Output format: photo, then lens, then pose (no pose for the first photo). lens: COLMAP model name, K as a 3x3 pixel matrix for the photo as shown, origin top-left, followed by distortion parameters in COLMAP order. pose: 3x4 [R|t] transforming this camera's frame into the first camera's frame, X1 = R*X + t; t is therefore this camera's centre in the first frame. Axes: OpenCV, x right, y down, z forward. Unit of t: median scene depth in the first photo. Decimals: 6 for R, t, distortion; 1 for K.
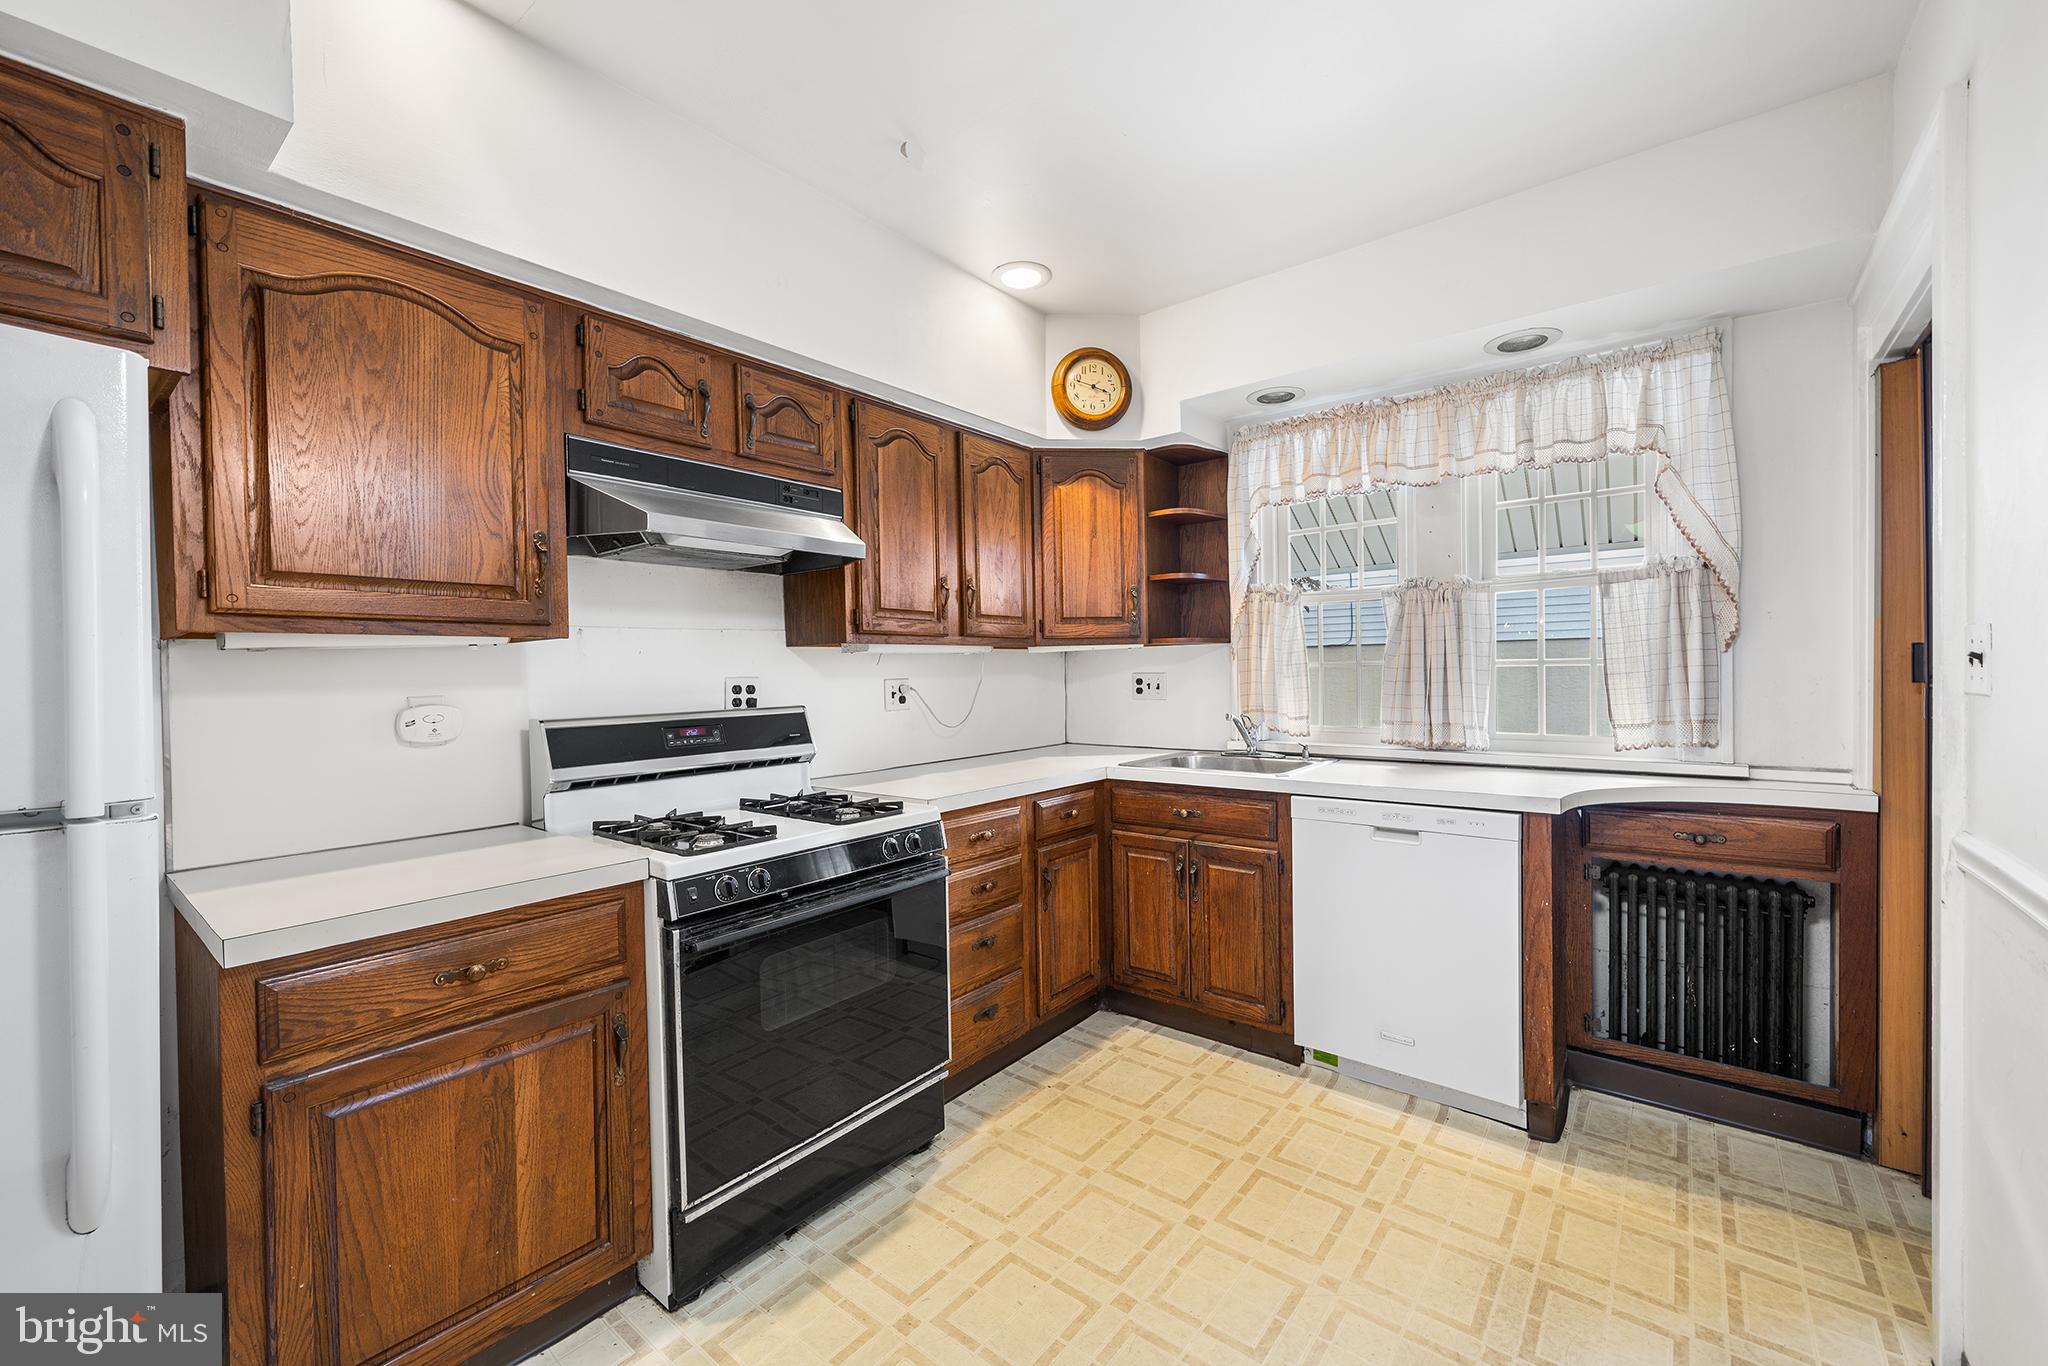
lens RADIAL K [[813.1, 0, 1014.2], [0, 813.1, 683.8], [0, 0, 1]] dist [-0.001720, 0.000018]
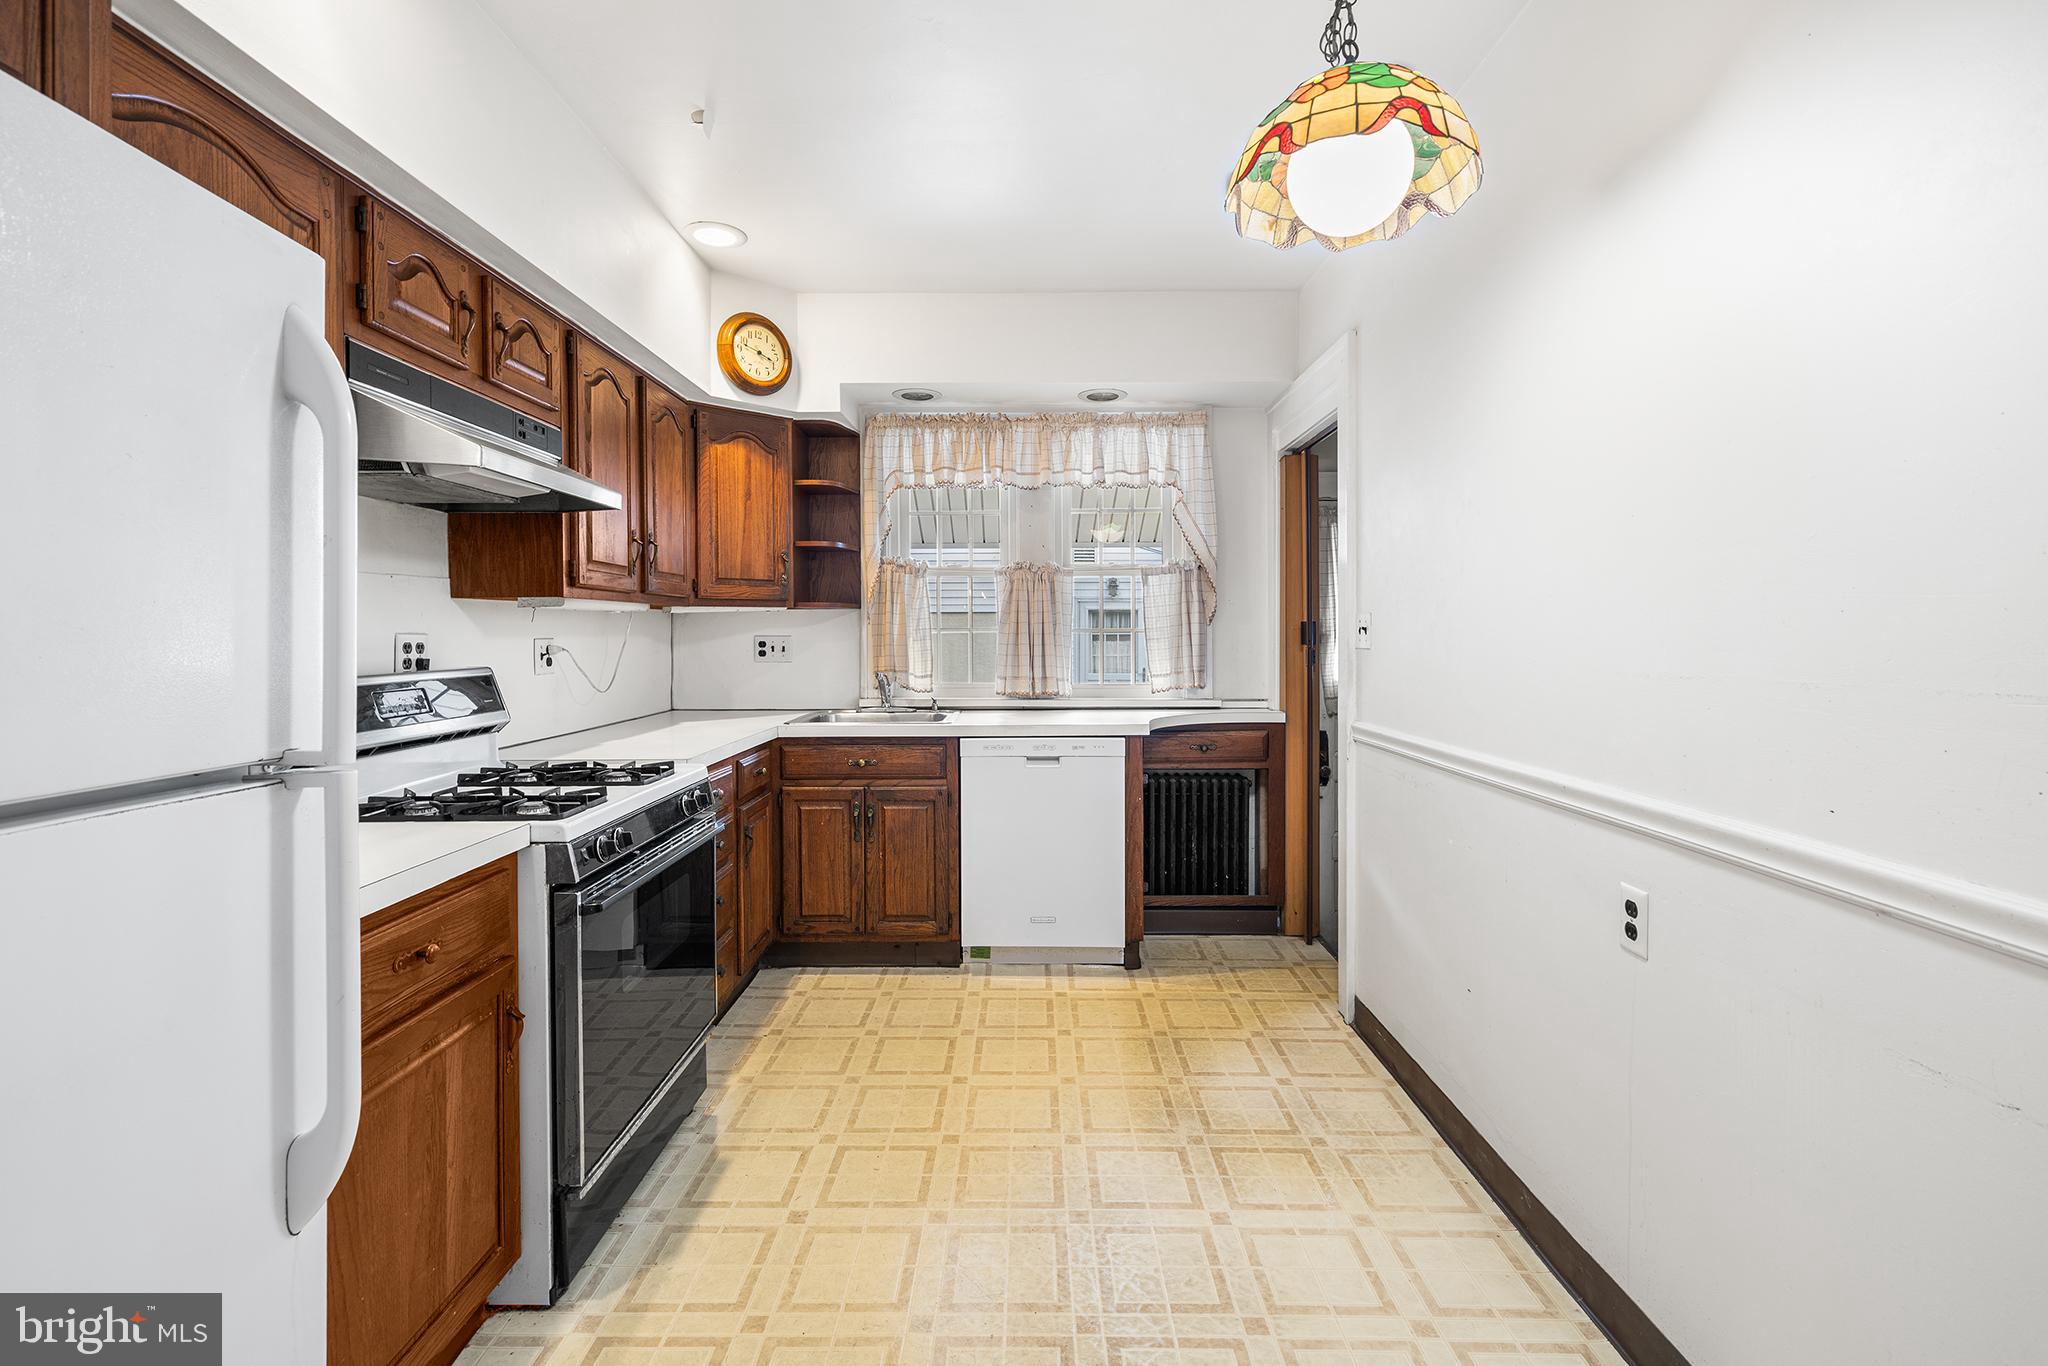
lens RADIAL K [[922.0, 0, 1004.0], [0, 922.0, 640.7], [0, 0, 1]] dist [-0.002355, -0.000113]
pose [[0.787540, 0.008907, 0.616199, -0.470797], [0.000512, 0.999886, -0.015108, 0.015179], [-0.616263, 0.012214, 0.787446, -0.116924]]
